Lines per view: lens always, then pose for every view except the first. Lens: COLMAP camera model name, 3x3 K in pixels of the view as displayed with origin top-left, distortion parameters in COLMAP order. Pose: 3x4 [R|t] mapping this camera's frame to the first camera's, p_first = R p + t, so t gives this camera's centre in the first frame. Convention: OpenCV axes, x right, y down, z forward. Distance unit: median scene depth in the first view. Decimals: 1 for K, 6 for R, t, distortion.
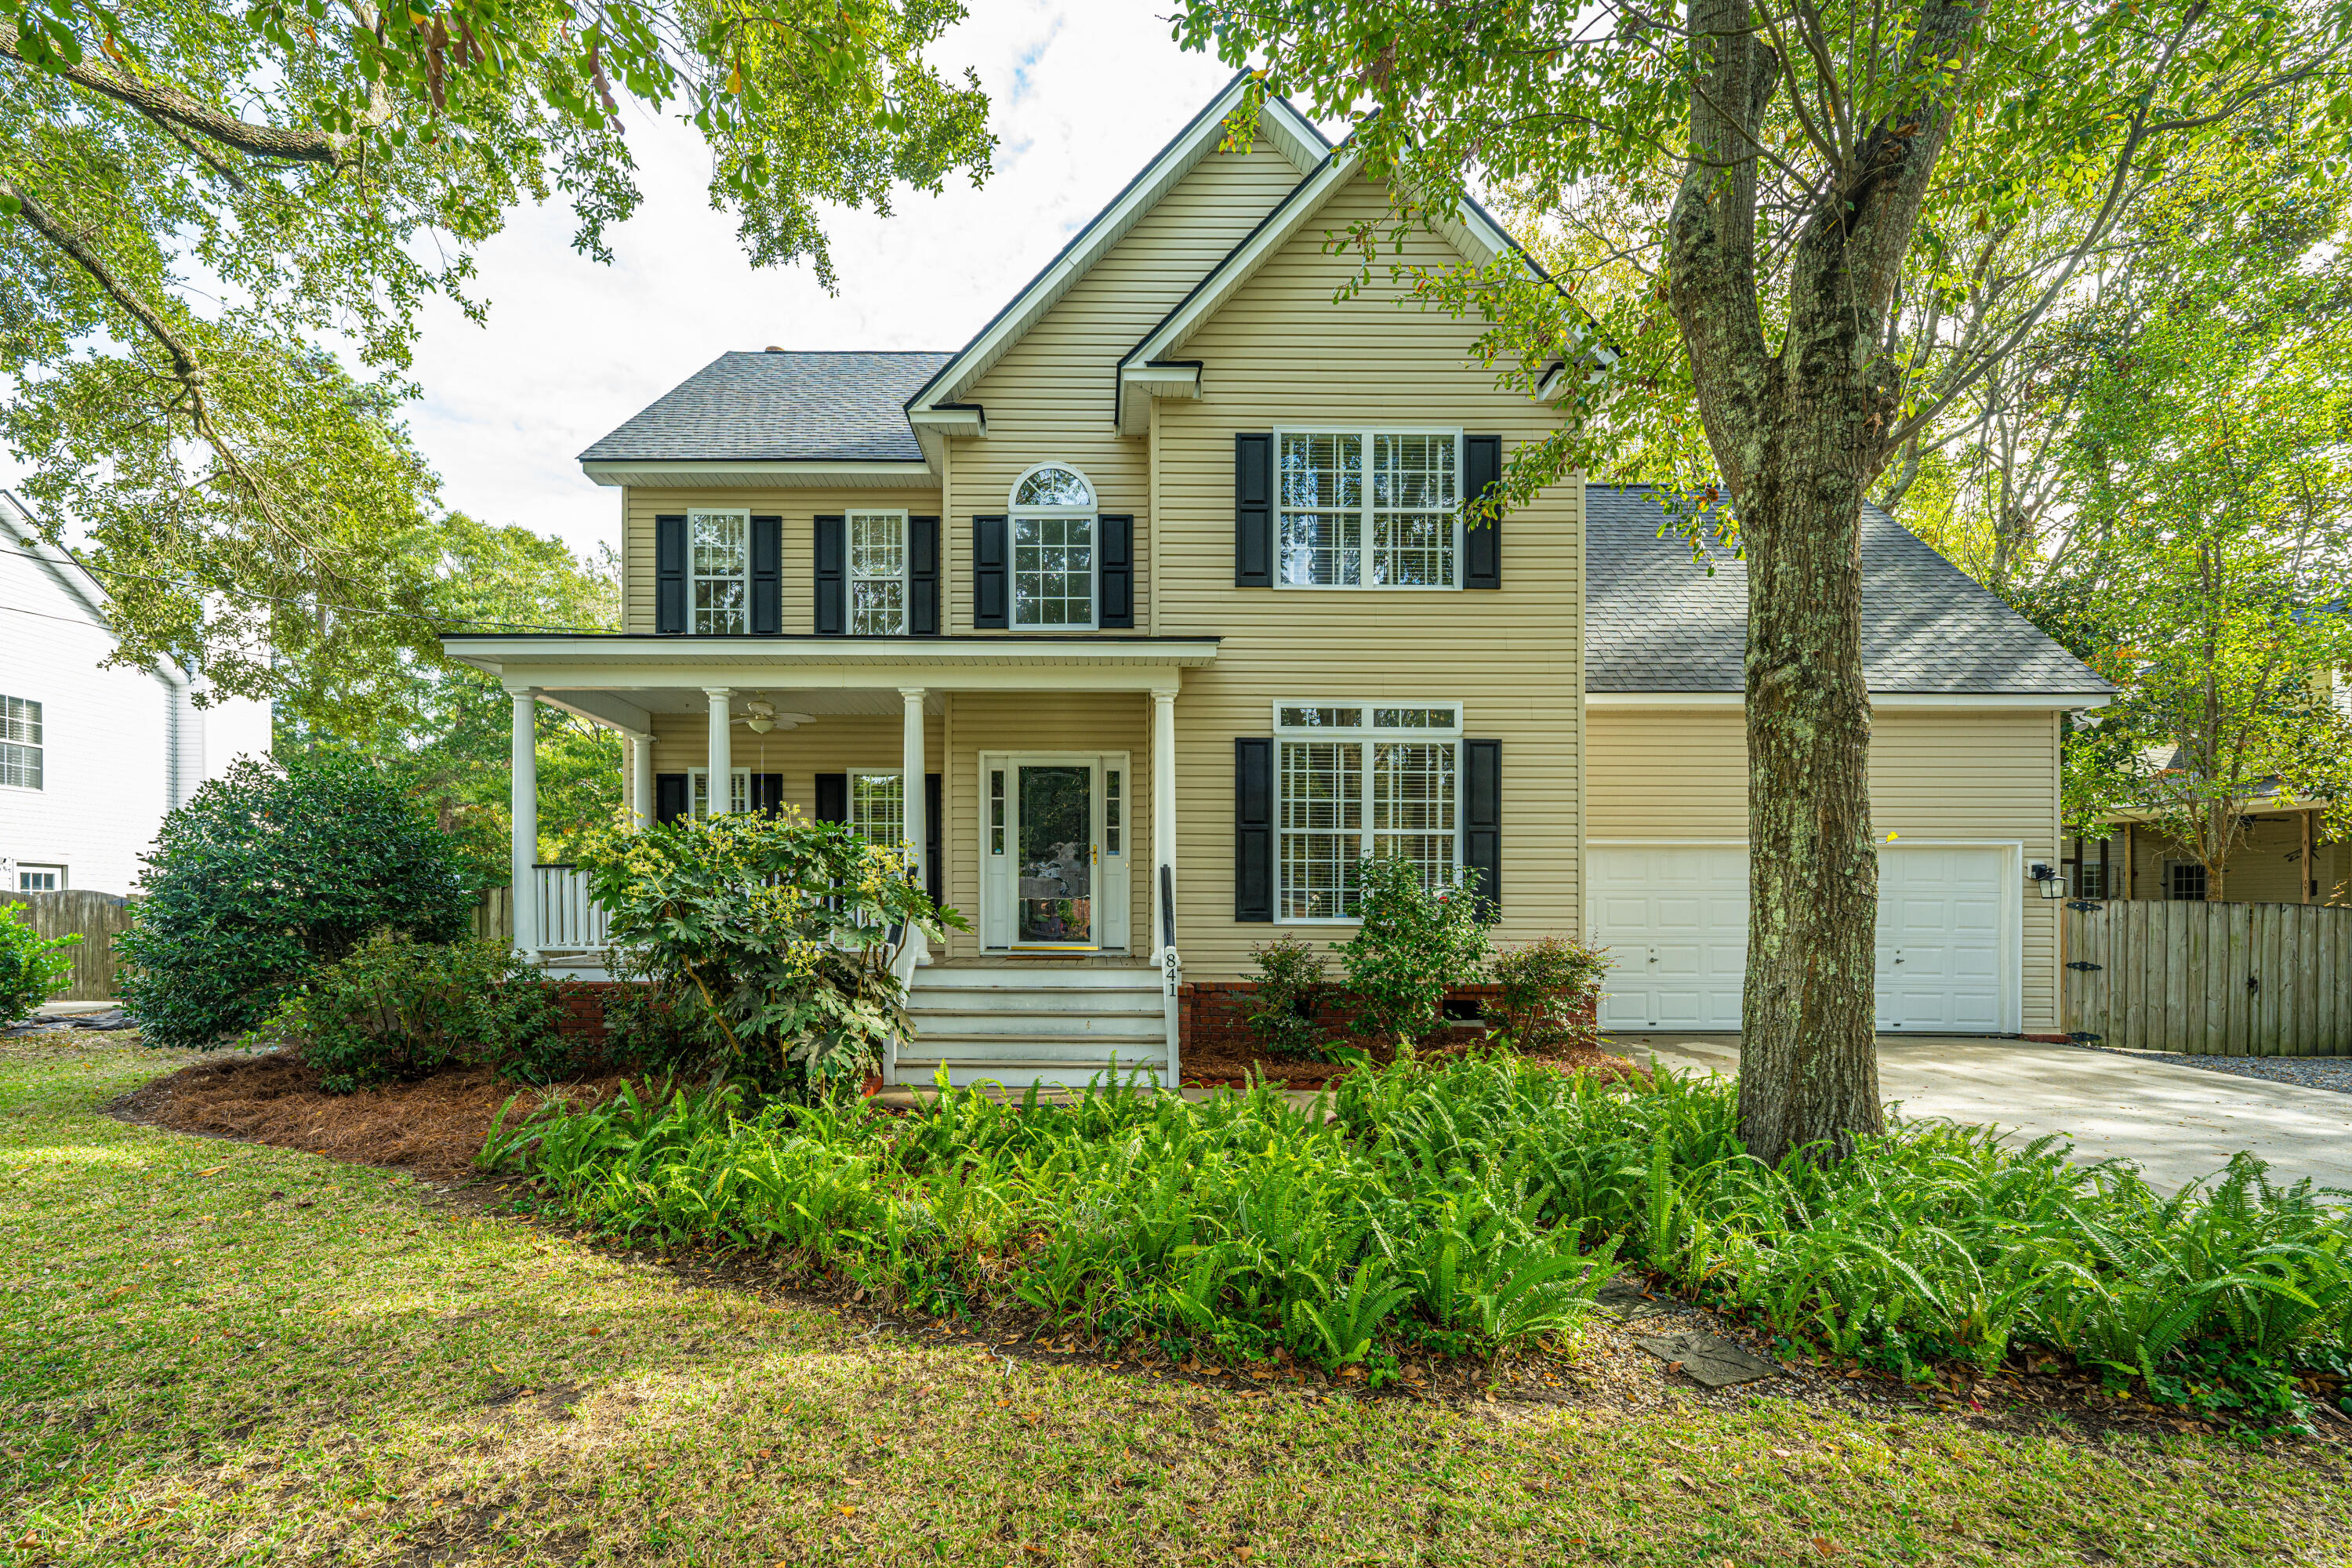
lens RADIAL K [[951.2, 0, 1053.7], [0, 951.2, 923.9], [0, 0, 1]] dist [0.000760, 0.001509]
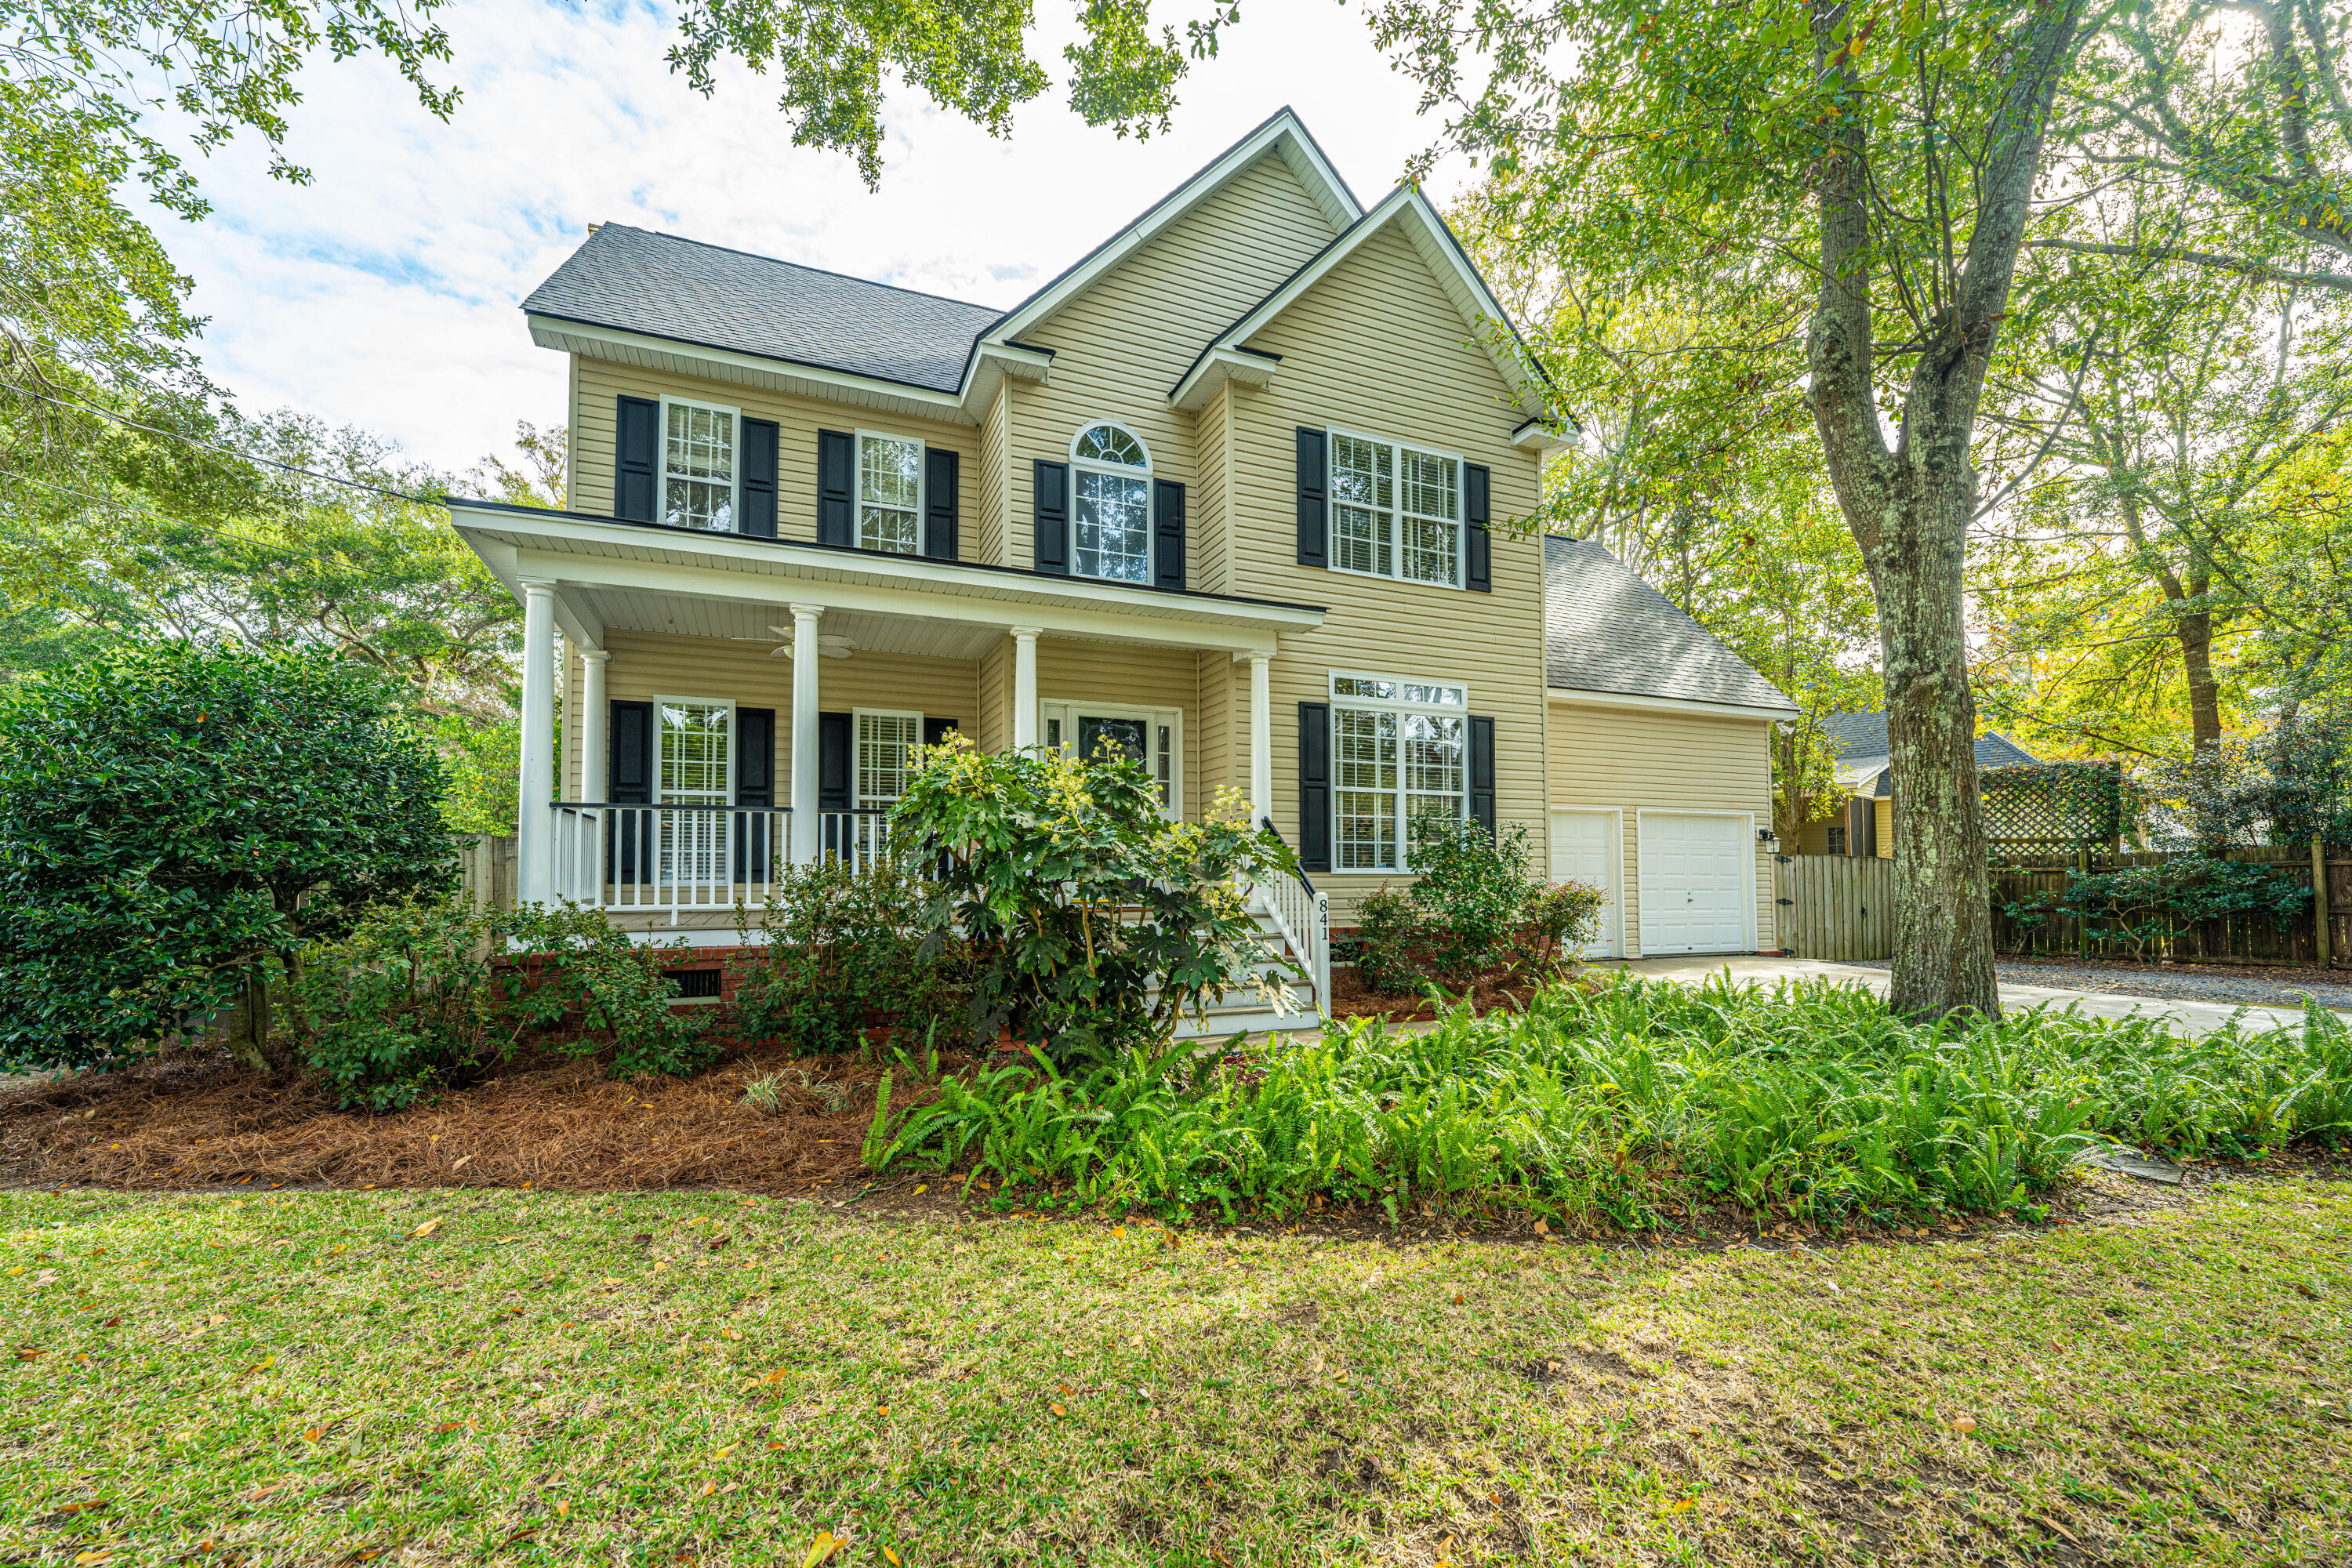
lens RADIAL K [[951.2, 0, 1136.5], [0, 951.2, 838.8], [0, 0, 1]] dist [0.000760, 0.001509]
pose [[0.920699, 0.008112, 0.390188, -0.396895], [0.012669, 0.998636, -0.050657, 0.011940], [-0.390067, 0.051583, 0.919340, 0.088364]]
